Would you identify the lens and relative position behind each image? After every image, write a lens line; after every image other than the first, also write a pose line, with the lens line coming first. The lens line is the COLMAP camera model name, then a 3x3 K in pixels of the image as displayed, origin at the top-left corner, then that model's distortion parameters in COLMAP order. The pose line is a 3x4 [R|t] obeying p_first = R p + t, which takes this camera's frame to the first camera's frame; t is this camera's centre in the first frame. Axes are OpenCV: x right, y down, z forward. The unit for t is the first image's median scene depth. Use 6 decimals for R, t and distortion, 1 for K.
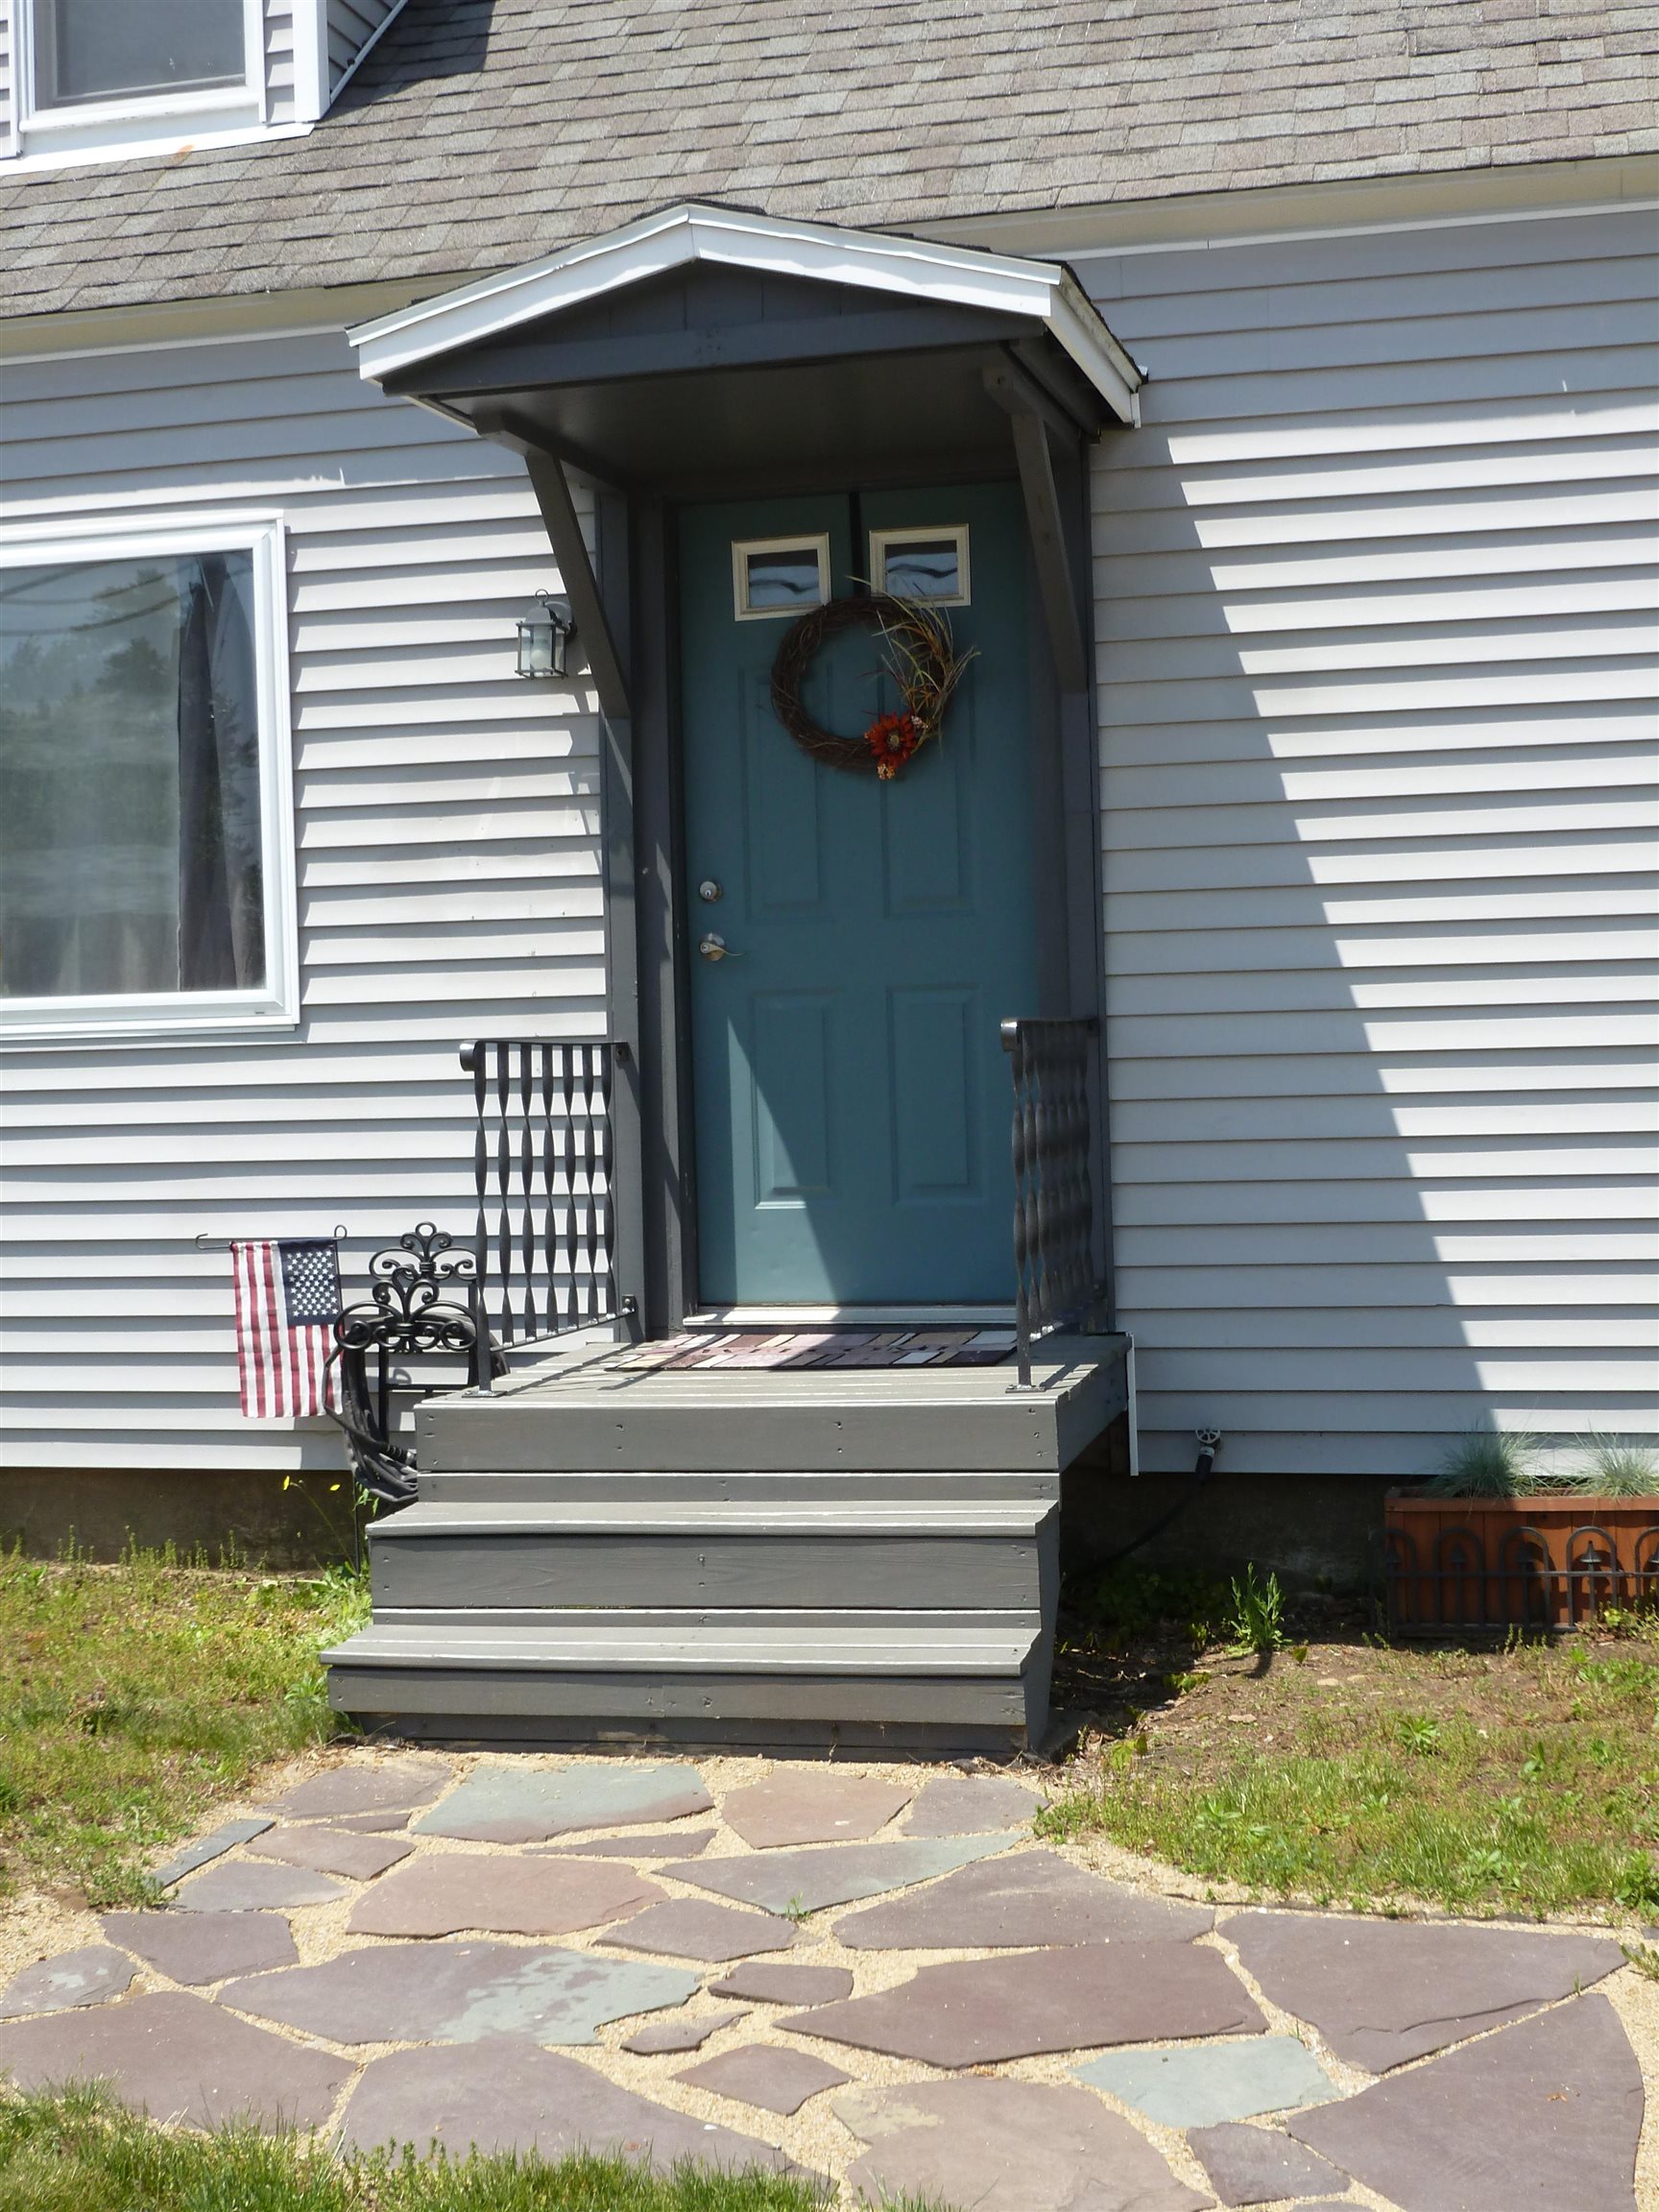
lens RADIAL K [[2867.2, 0, 828.9], [0, 2867.2, 1103.7], [0, 0, 1]] dist [-0.002529, 0.000000]
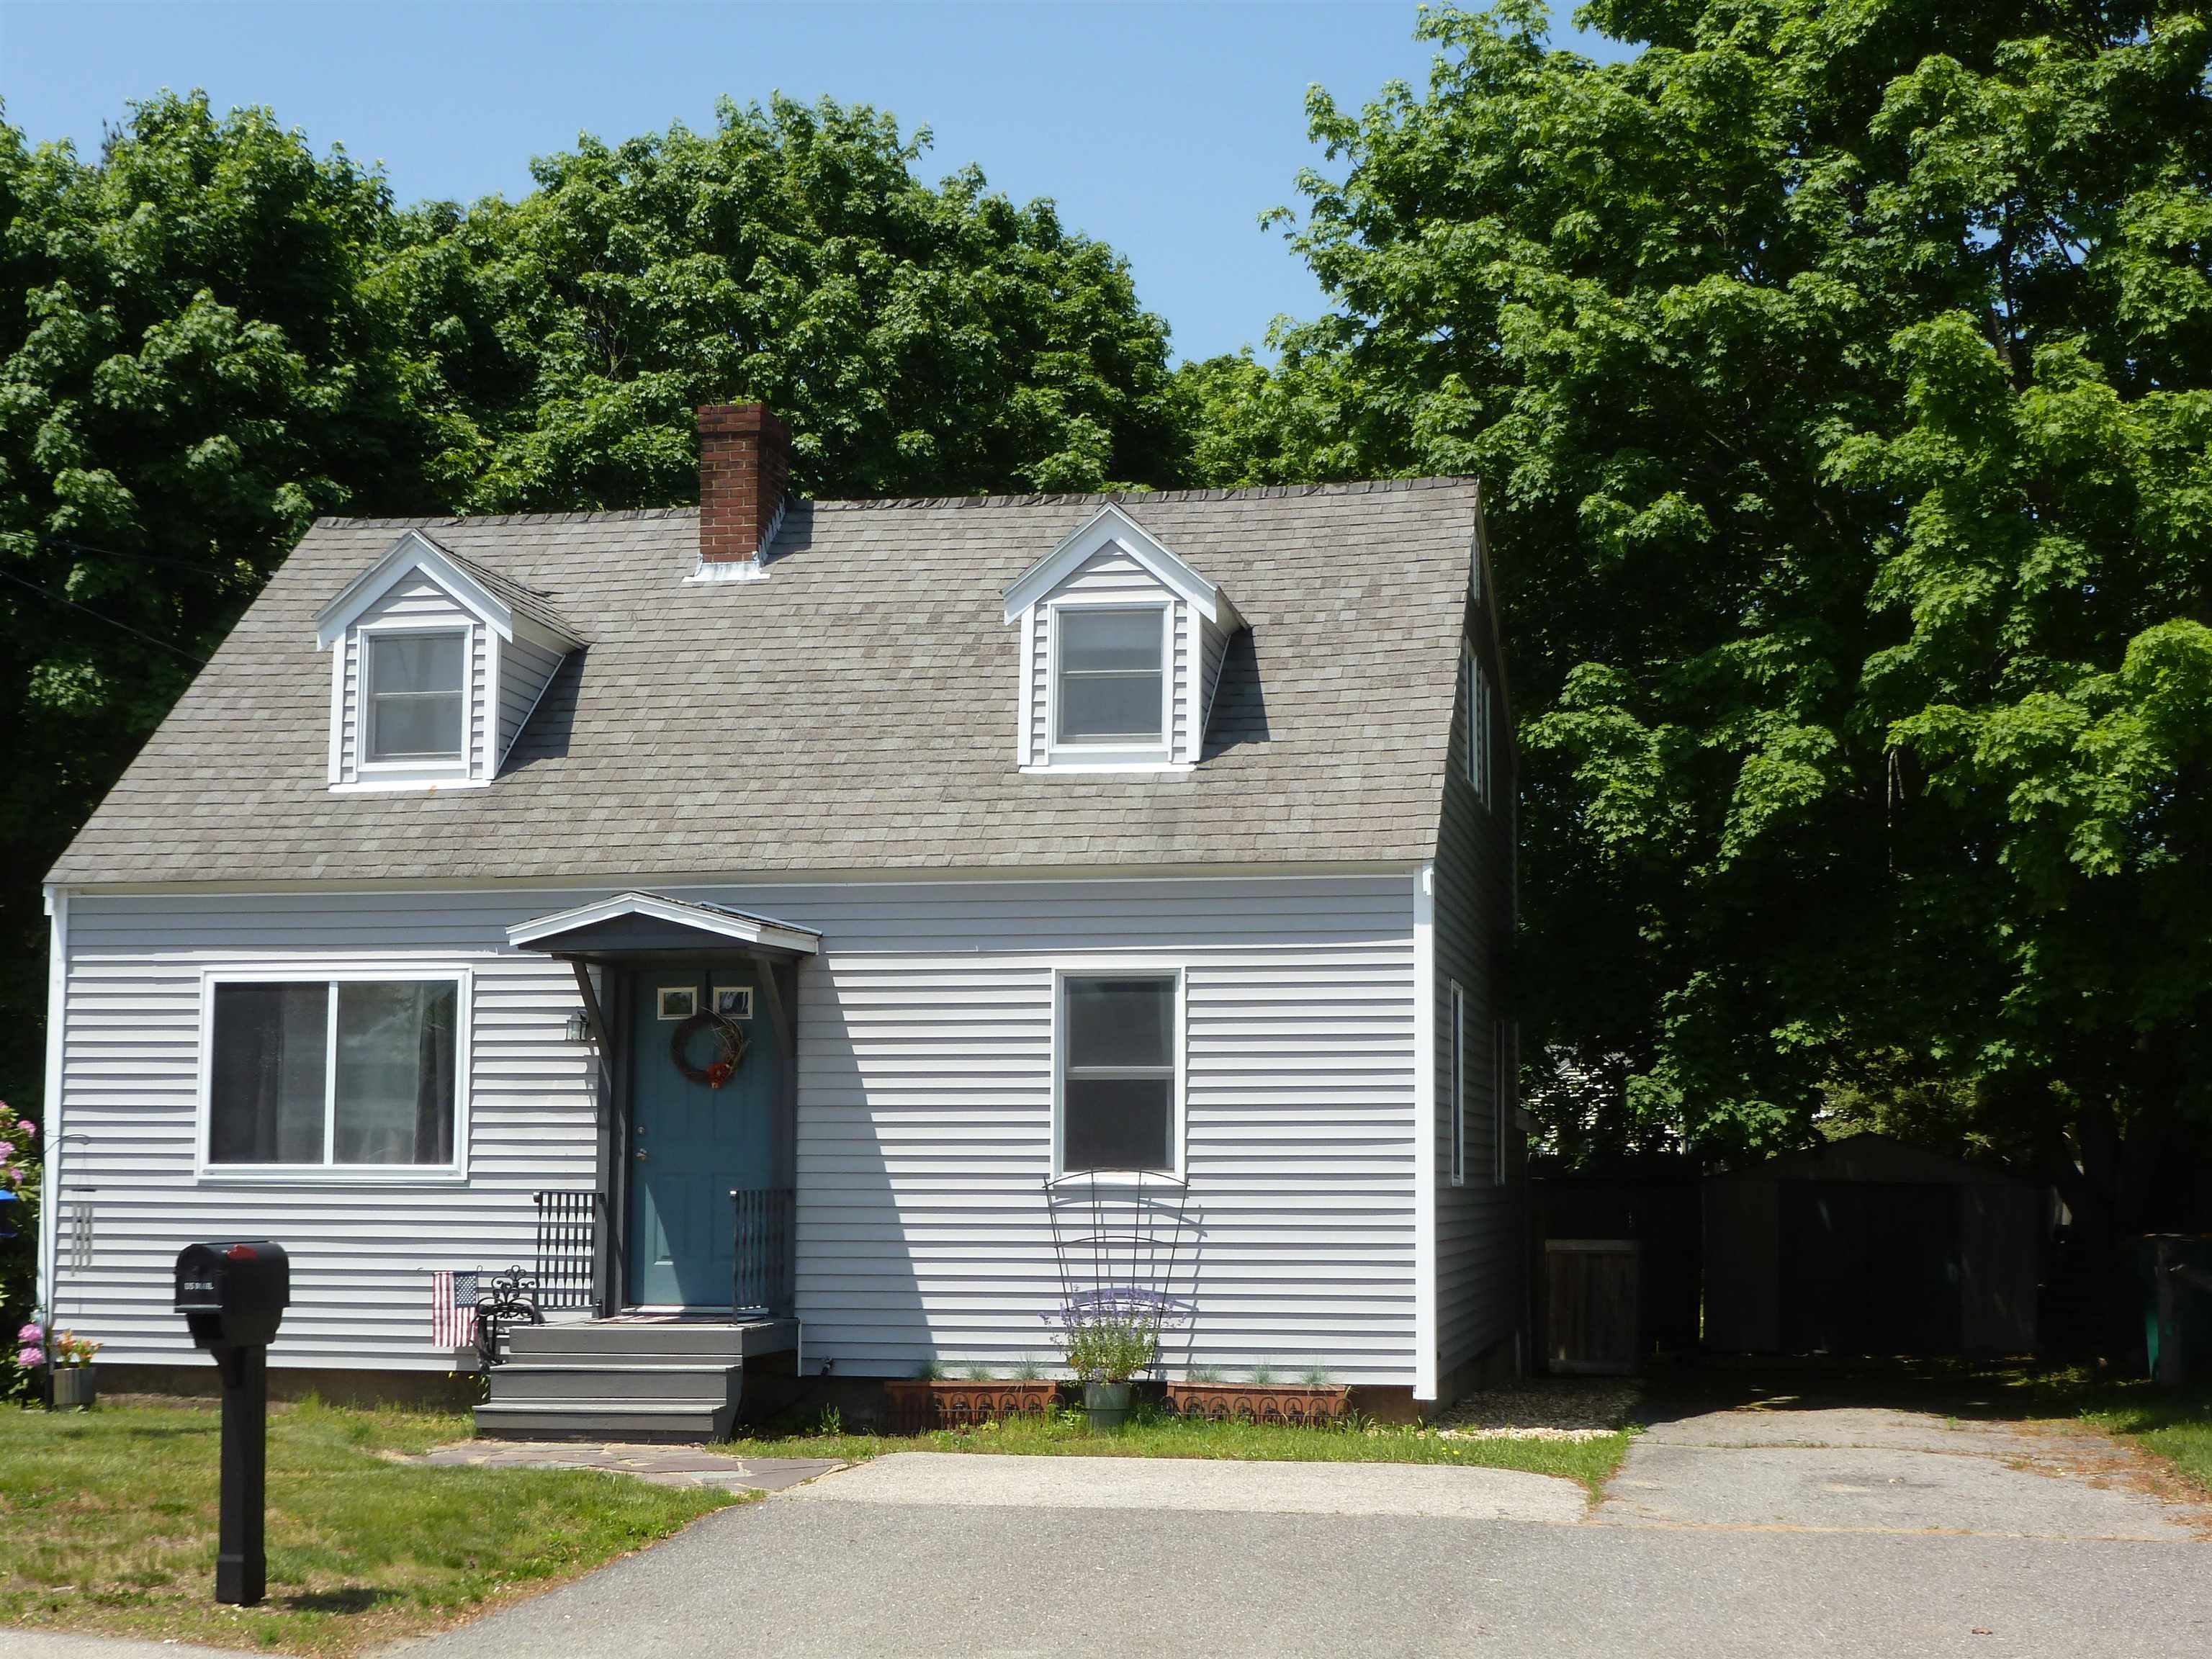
lens RADIAL K [[3203.4, 0, 1092.4], [0, 3203.4, 844.6], [0, 0, 1]] dist [-0.007613, 0.000000]
pose [[0.998573, 0.036774, 0.038733, 0.224686], [-0.031626, 0.991524, -0.126013, 0.014600], [-0.043039, 0.124608, 0.991272, -1.722131]]
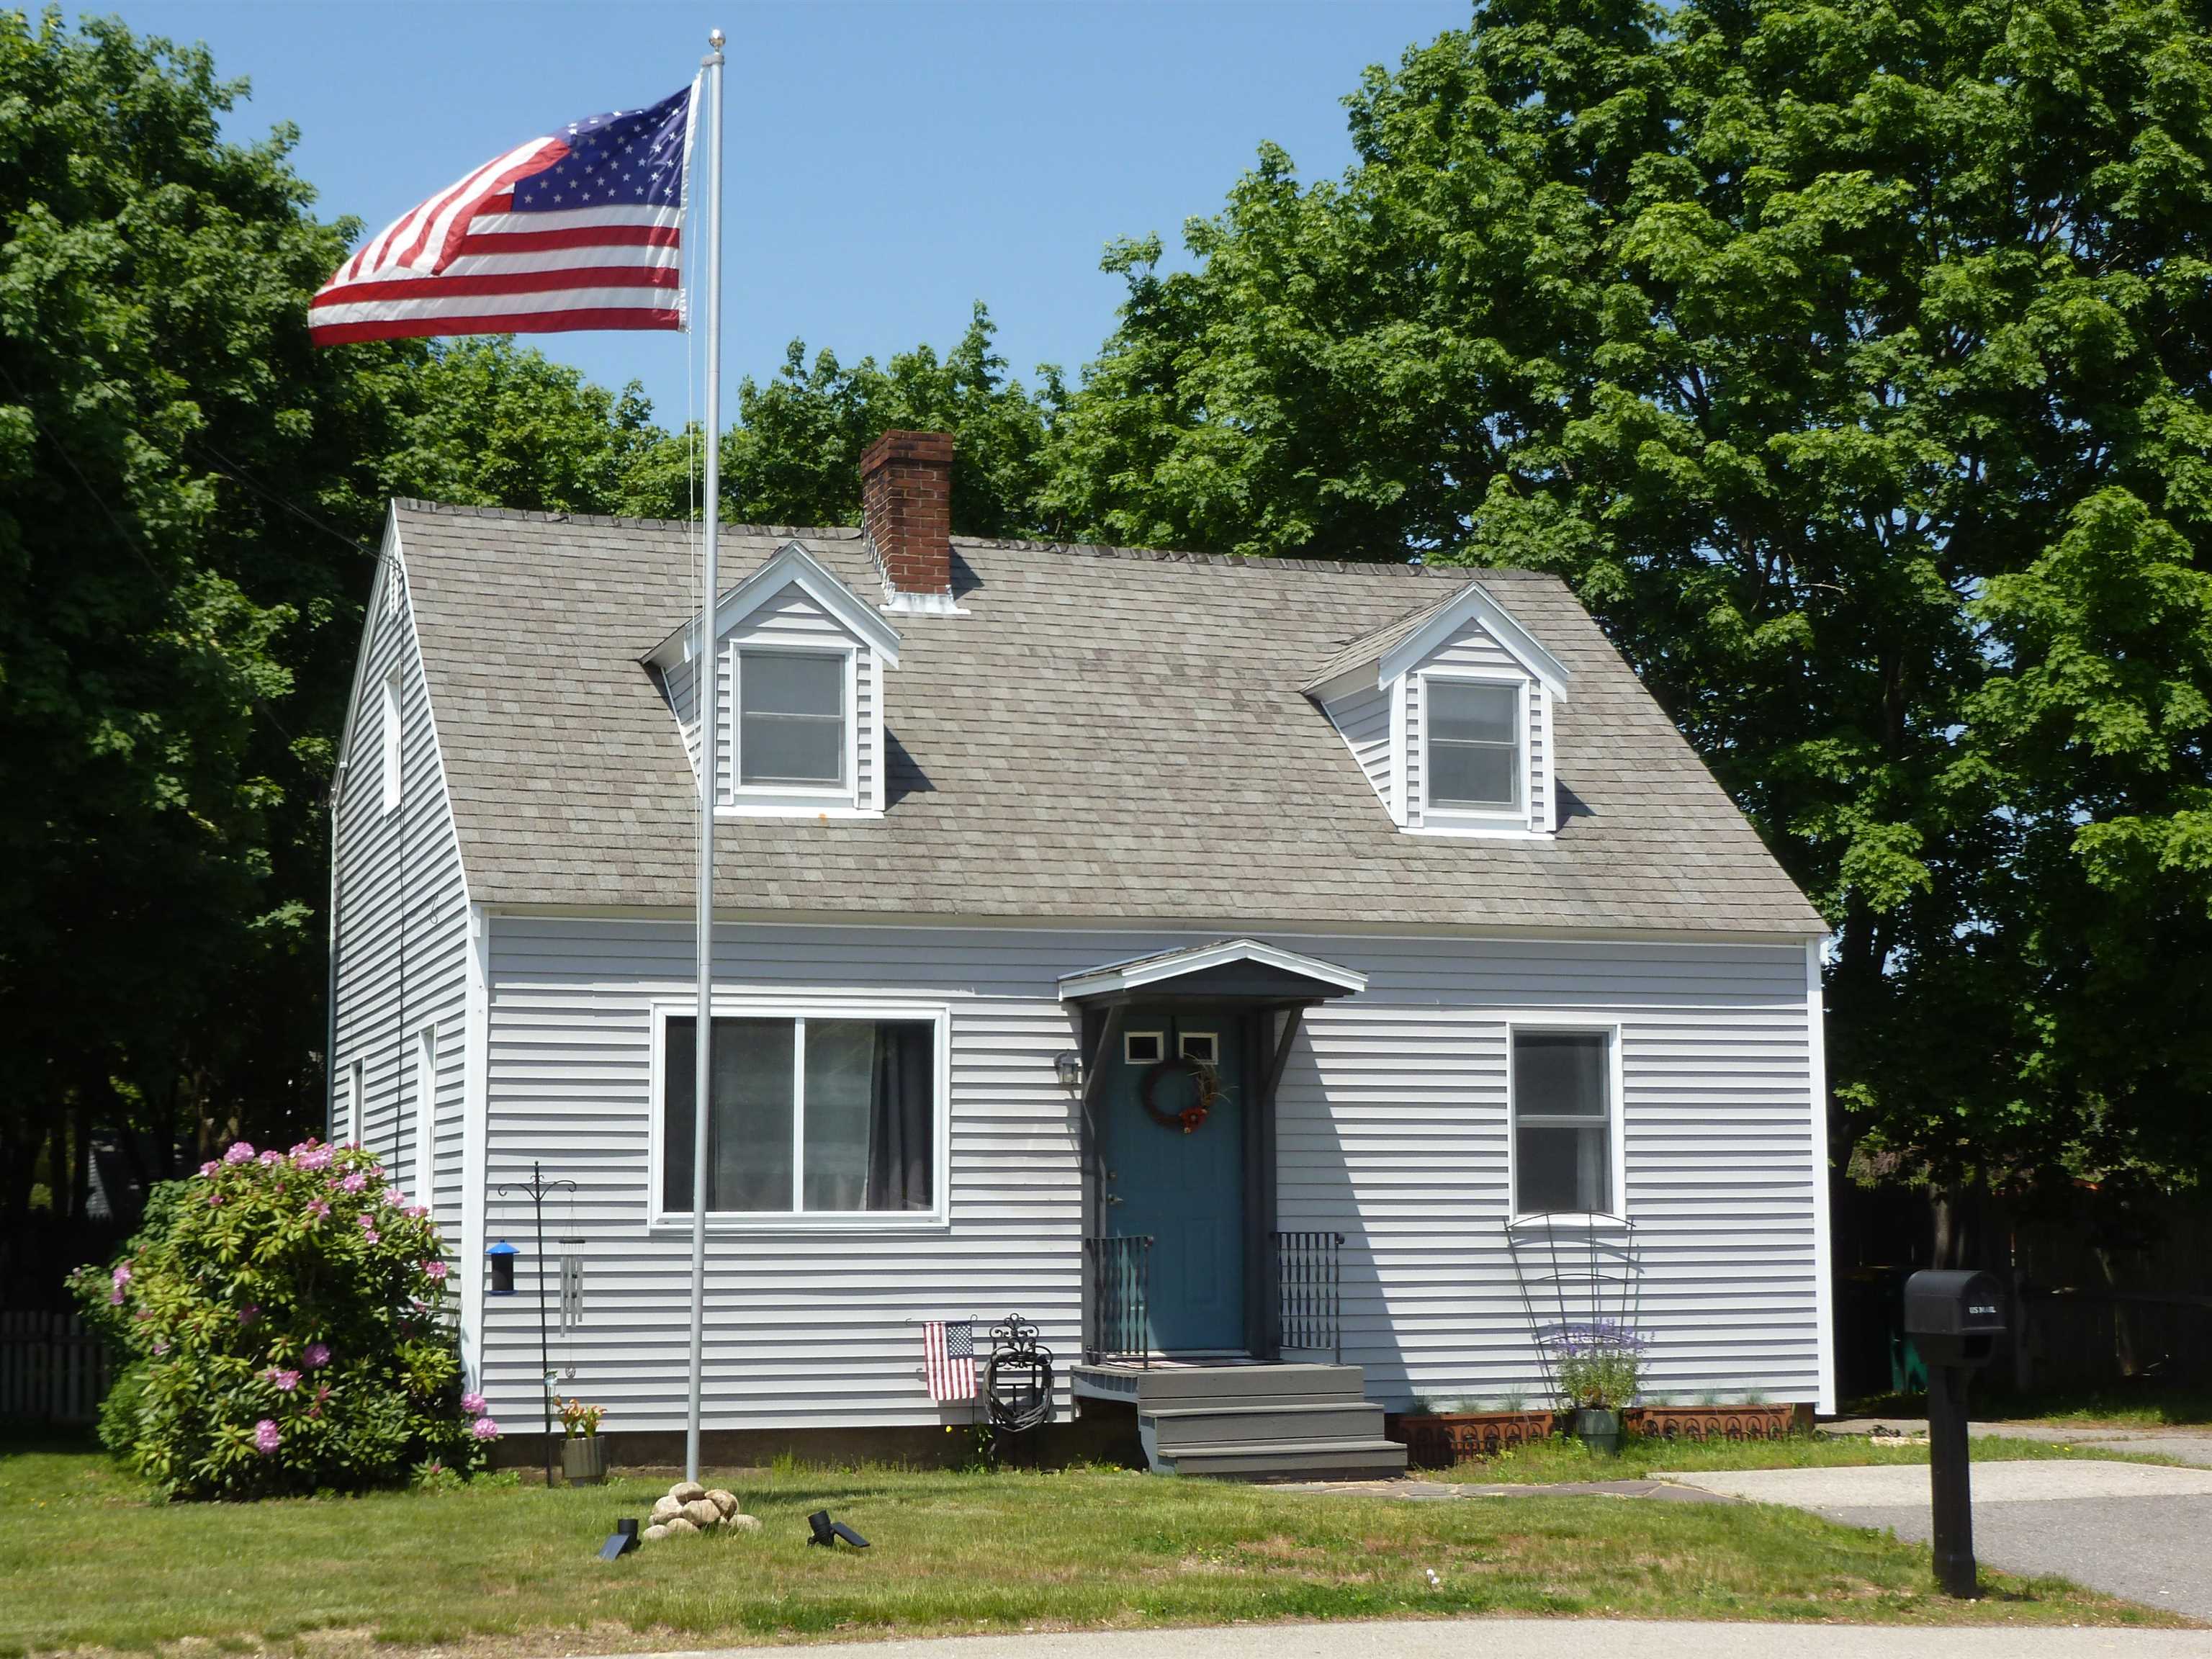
lens RADIAL K [[3422.6, 0, 1104.3], [0, 3422.6, 820.6], [0, 0, 1]] dist [0.002618, 0.000000]
pose [[0.845550, 0.087971, 0.526598, -1.586933], [-0.006665, 0.987994, -0.154348, 0.074241], [-0.533854, 0.127000, 0.835985, -1.428552]]
